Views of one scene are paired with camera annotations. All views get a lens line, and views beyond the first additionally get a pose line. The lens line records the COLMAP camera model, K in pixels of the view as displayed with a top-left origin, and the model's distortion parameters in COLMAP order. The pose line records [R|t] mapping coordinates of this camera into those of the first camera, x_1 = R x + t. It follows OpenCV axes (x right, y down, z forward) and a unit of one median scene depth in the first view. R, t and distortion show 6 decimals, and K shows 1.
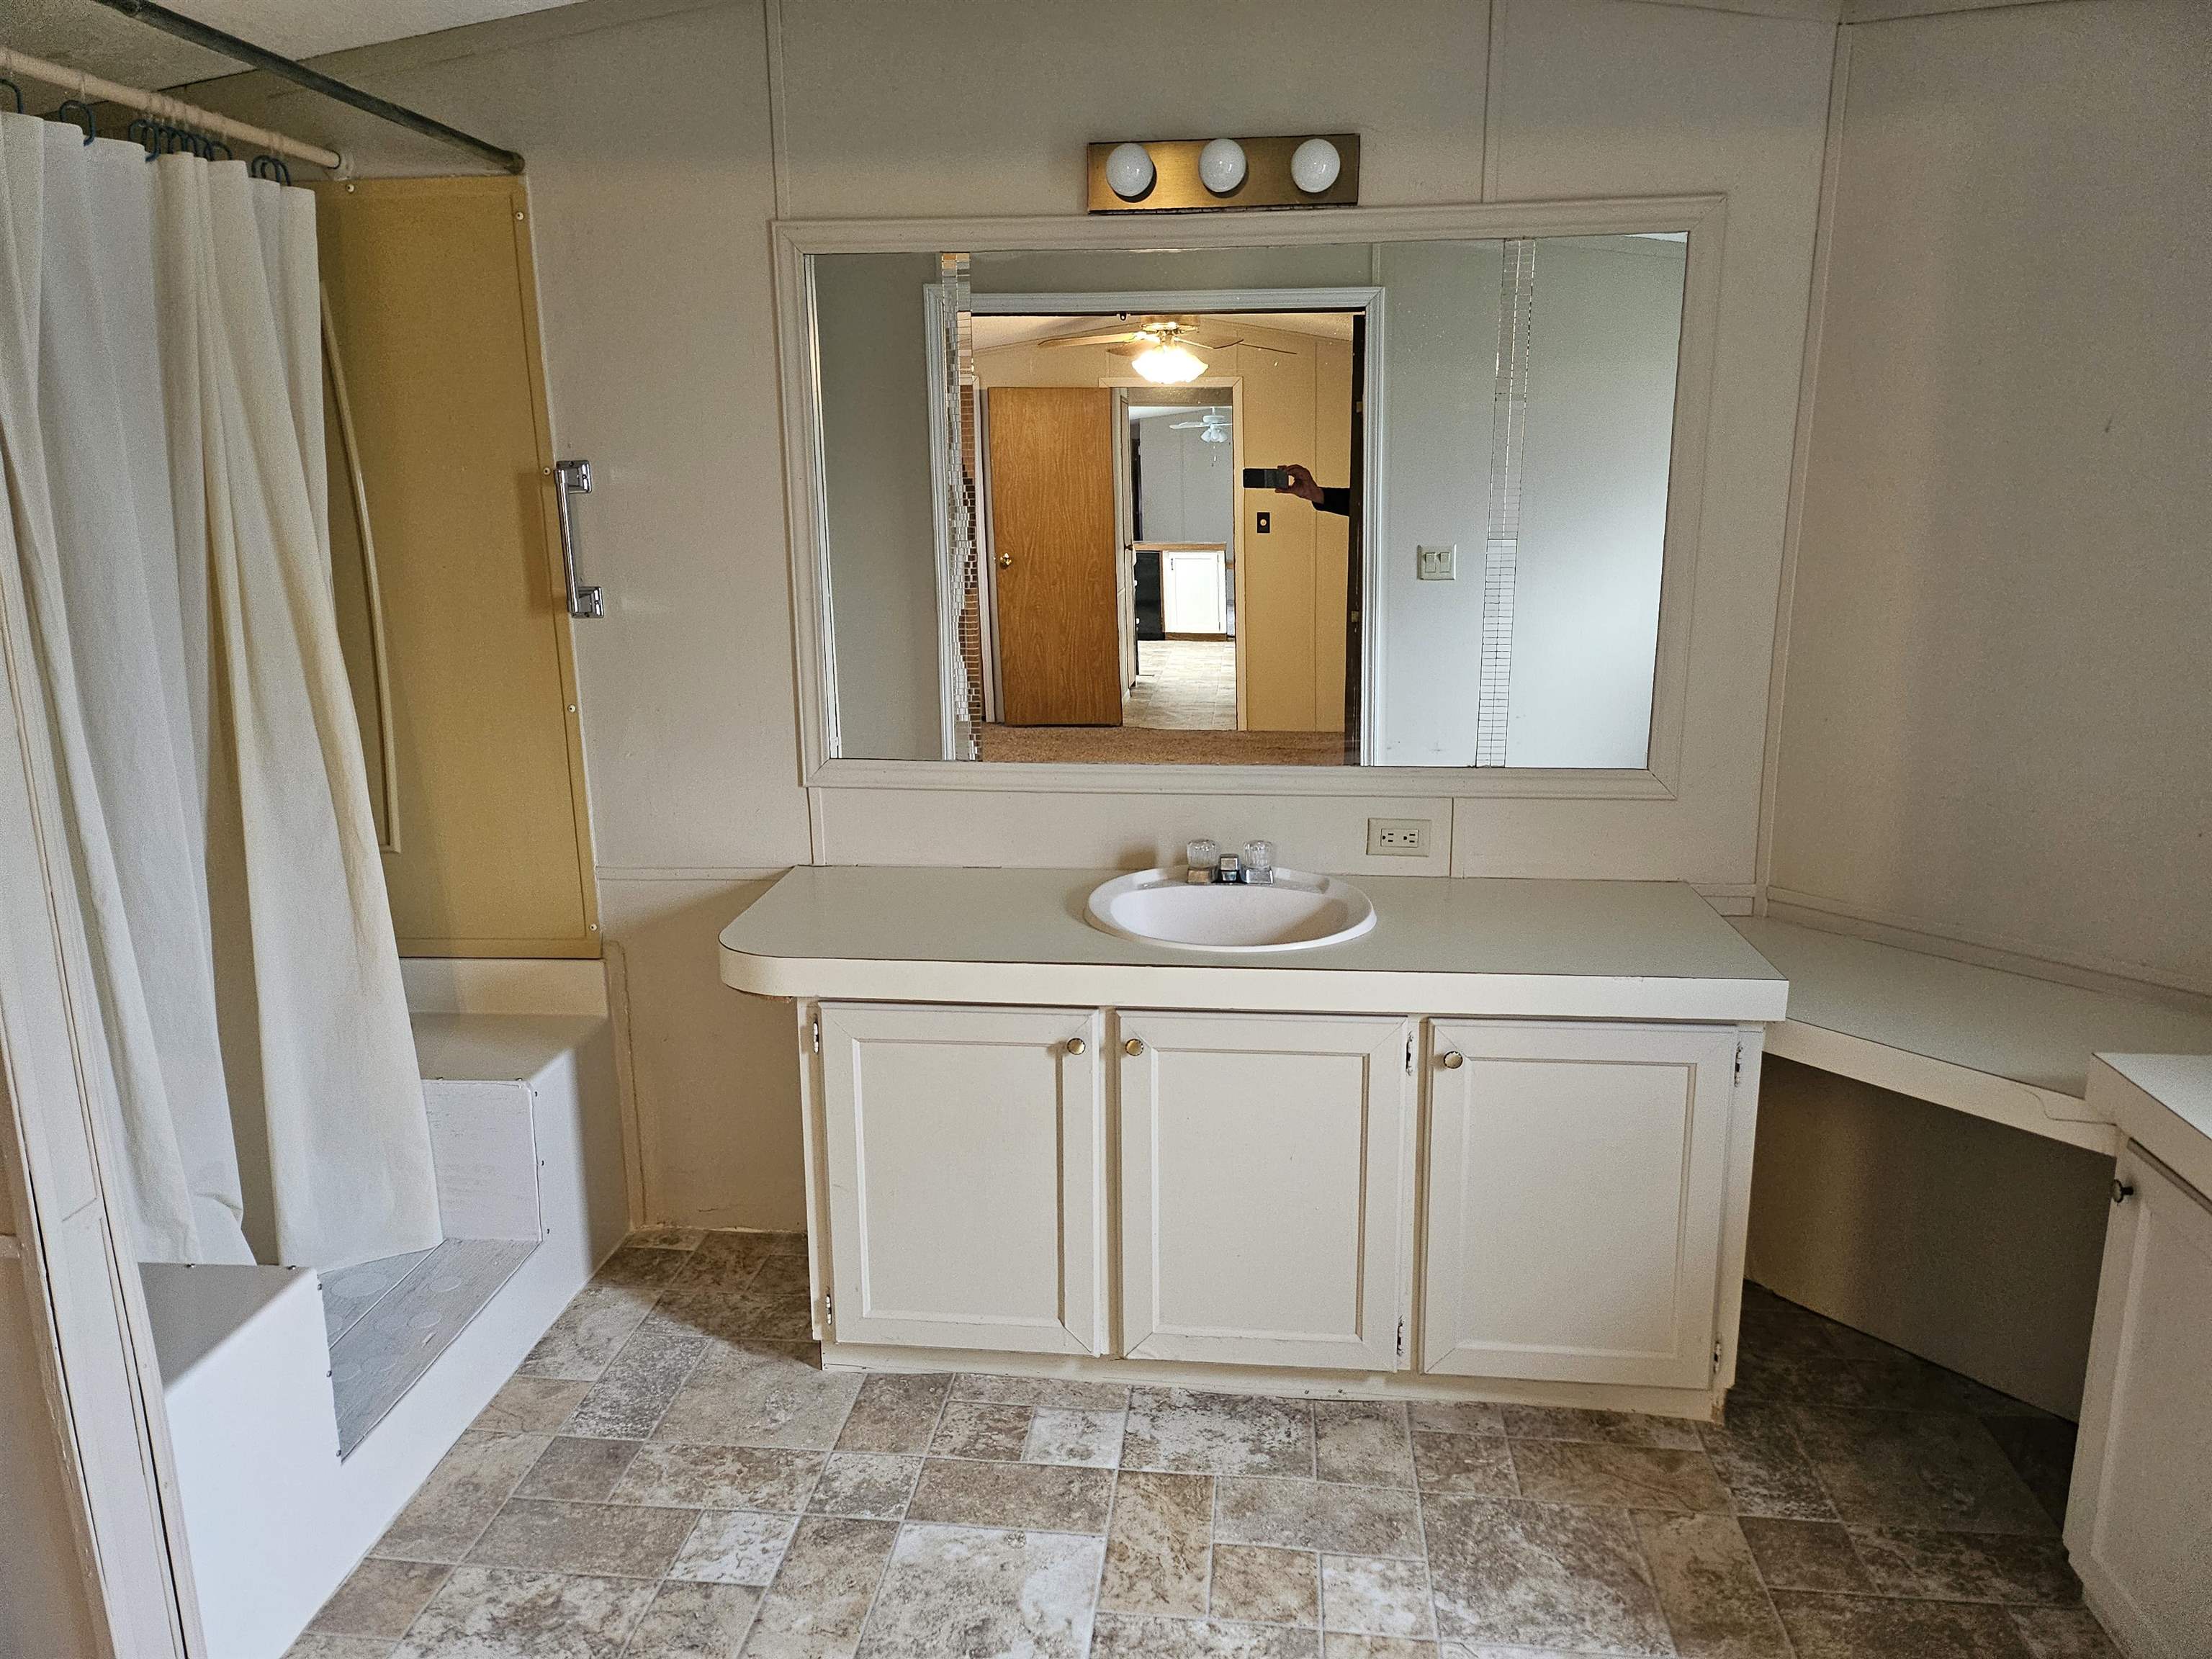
lens RADIAL K [[1514.8, 0, 1106.0], [0, 1514.8, 829.5], [0, 0, 1]] dist [0.079724, -0.076322]
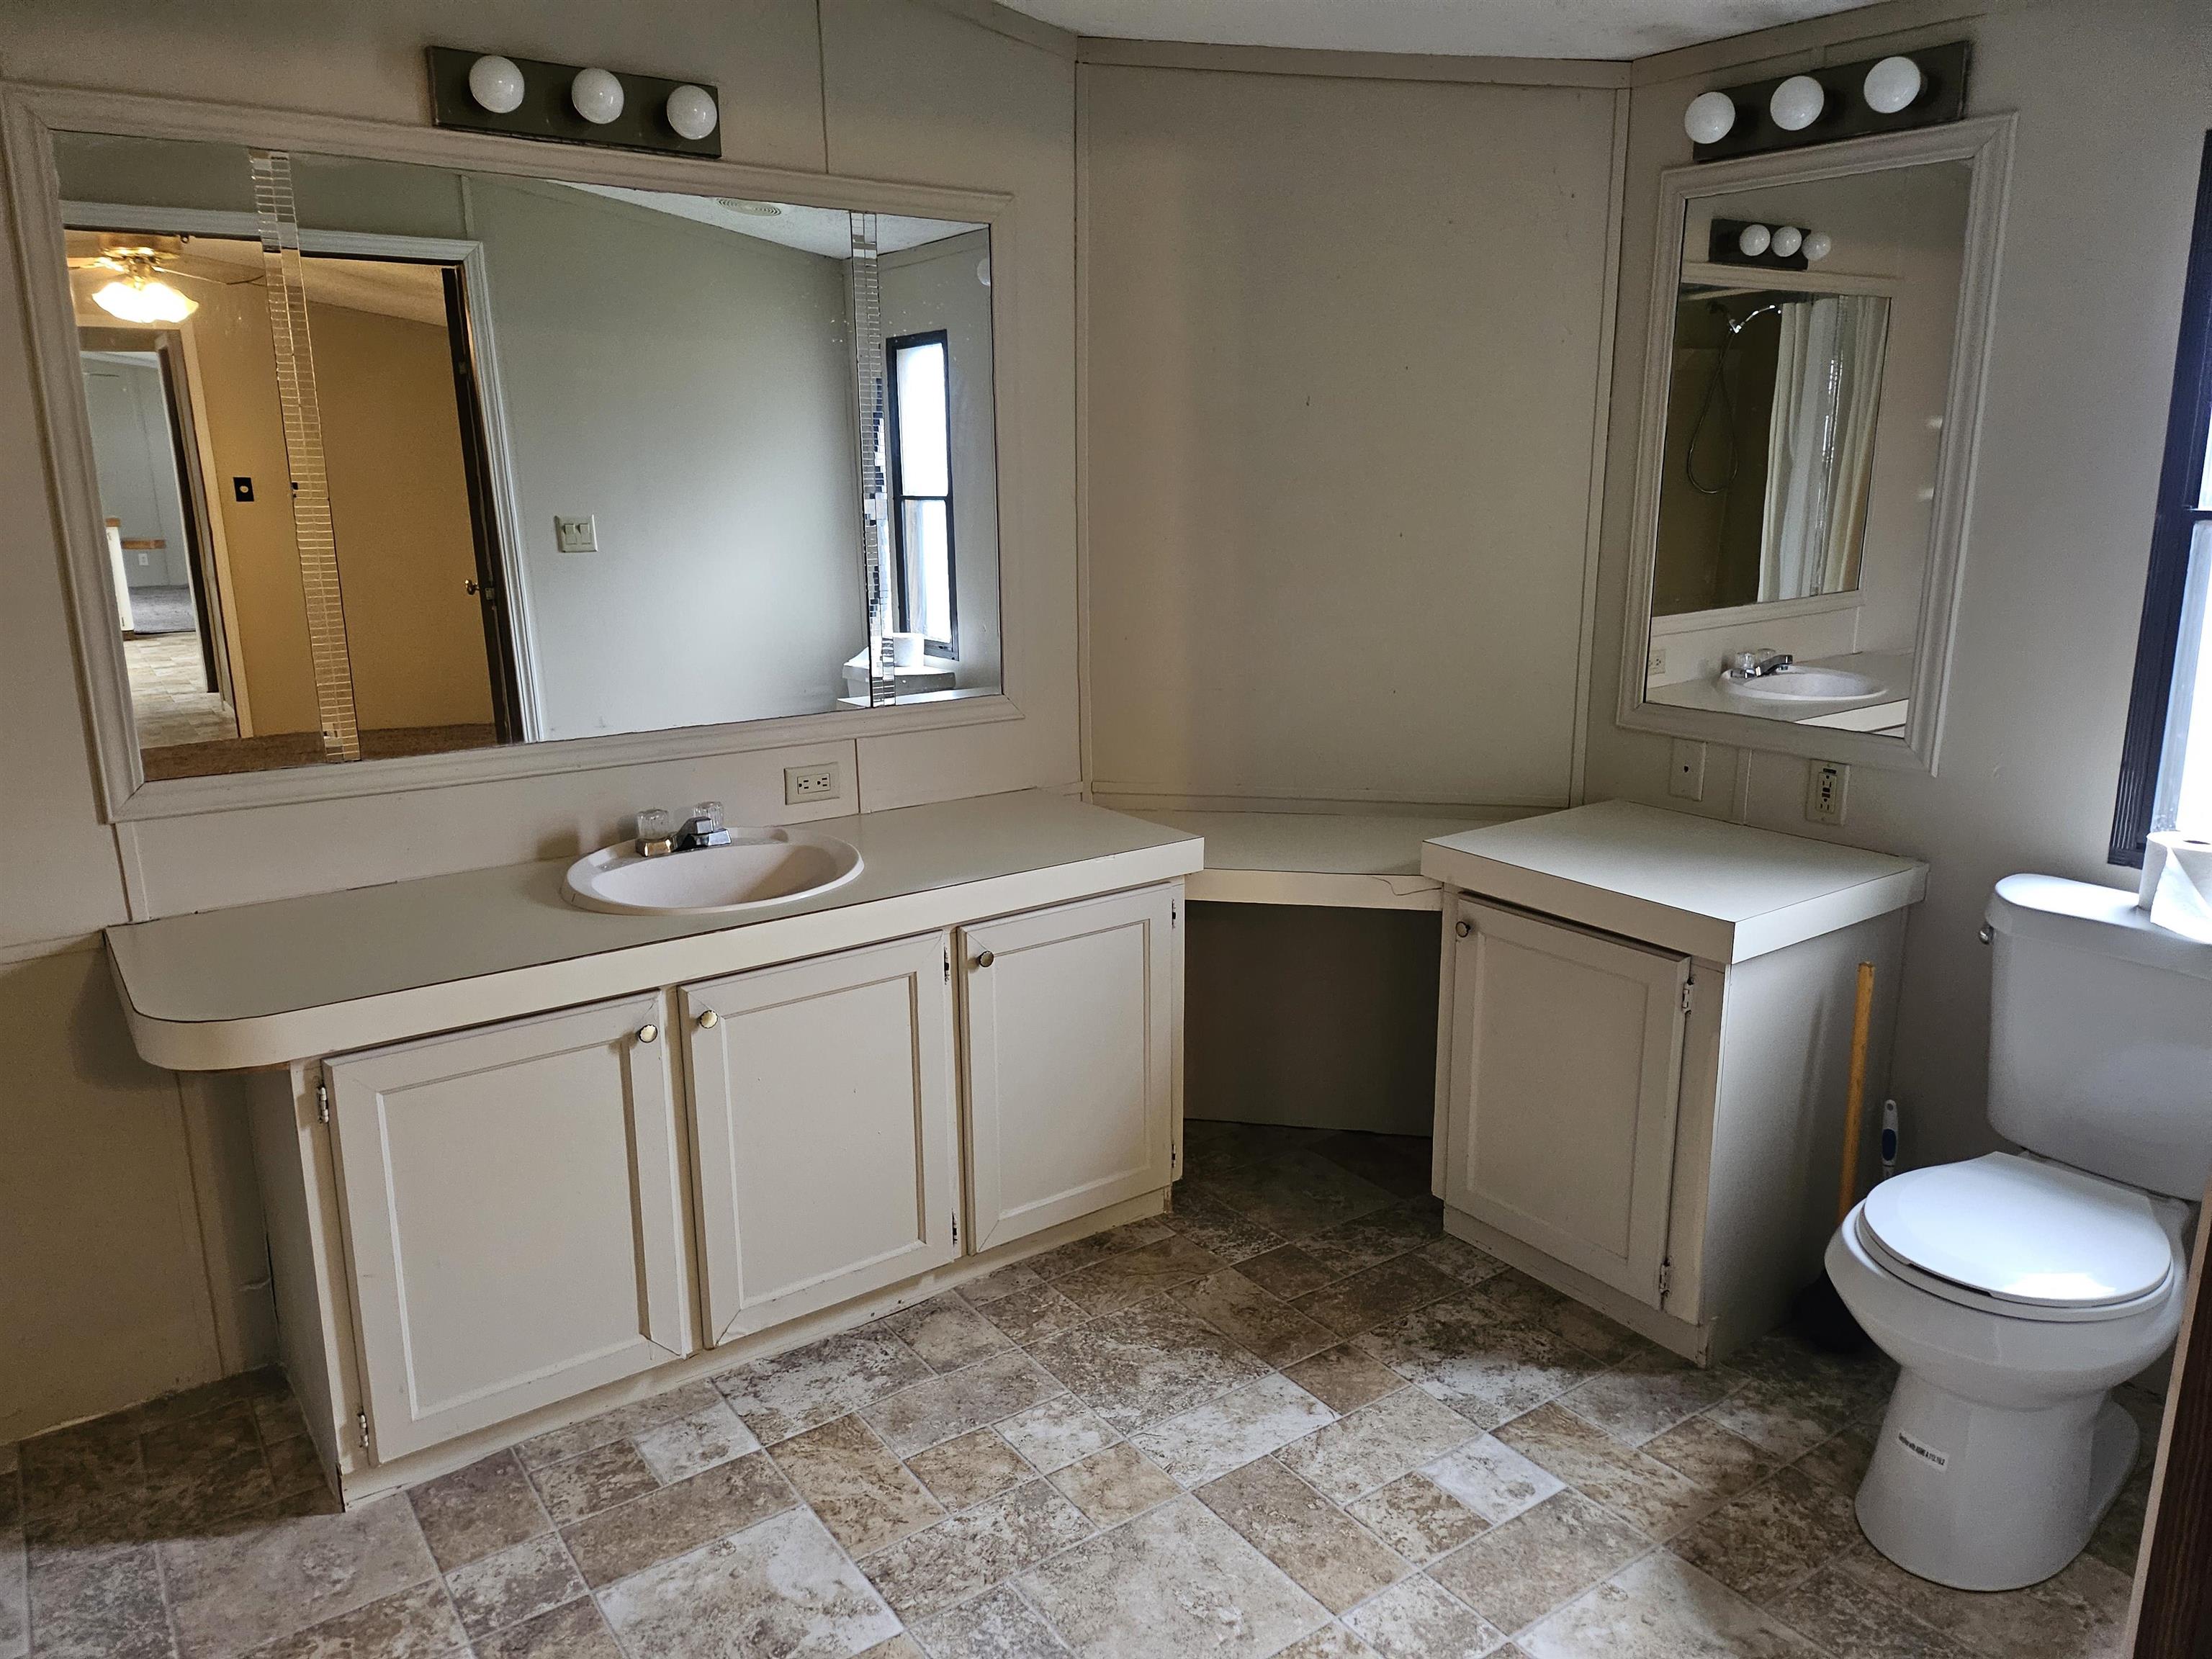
lens RADIAL K [[1547.7, 0, 1087.6], [0, 1547.7, 825.1], [0, 0, 1]] dist [0.115263, -0.114986]
pose [[0.748842, -0.149509, 0.645665, -0.419799], [0.148036, 0.987342, 0.056935, 0.001331], [-0.646004, 0.052946, 0.761495, 0.084804]]
